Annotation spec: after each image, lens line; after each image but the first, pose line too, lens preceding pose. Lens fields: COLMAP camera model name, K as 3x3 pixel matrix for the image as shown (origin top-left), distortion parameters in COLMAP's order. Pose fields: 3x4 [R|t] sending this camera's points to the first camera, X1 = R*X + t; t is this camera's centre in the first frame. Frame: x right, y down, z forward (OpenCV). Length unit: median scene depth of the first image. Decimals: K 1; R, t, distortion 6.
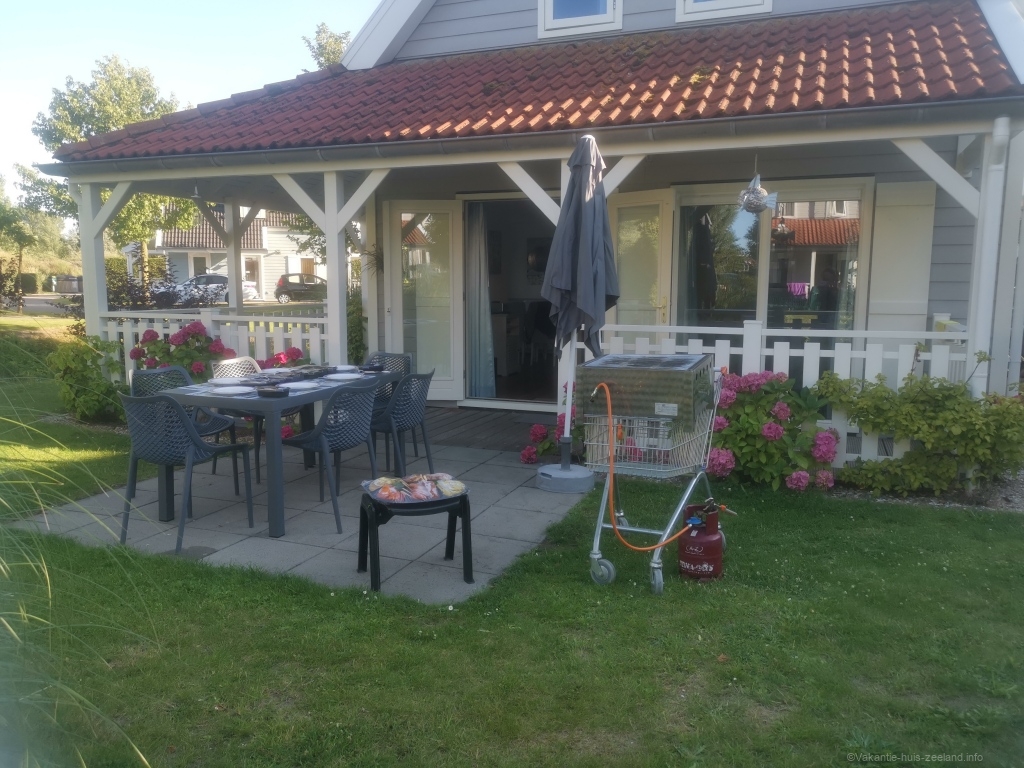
lens RADIAL K [[786.6, 0, 512.0], [0, 786.6, 384.0], [0, 0, 1]] dist [0.044921, -0.003358]
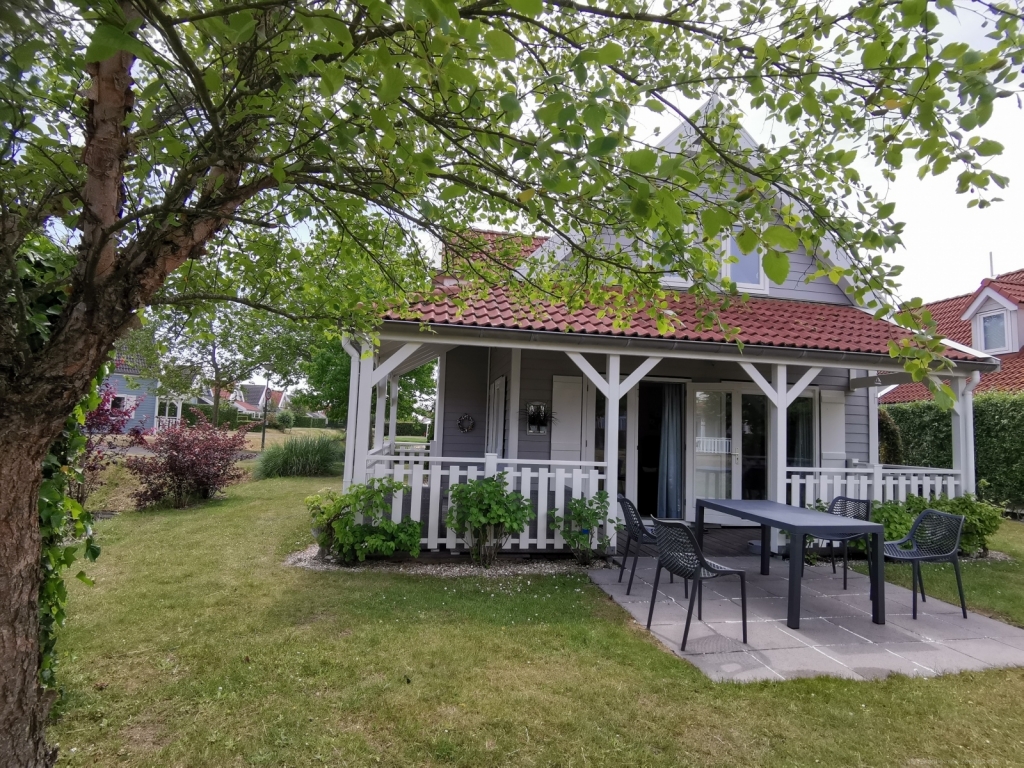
lens RADIAL K [[535.8, 0, 512.0], [0, 535.8, 384.0], [0, 0, 1]] dist [-0.025059, -0.033759]
pose [[0.862925, 0.073298, 0.499987, -0.820309], [0.030396, 0.980104, -0.196144, -0.041777], [-0.504417, 0.184456, 0.843528, 0.313717]]
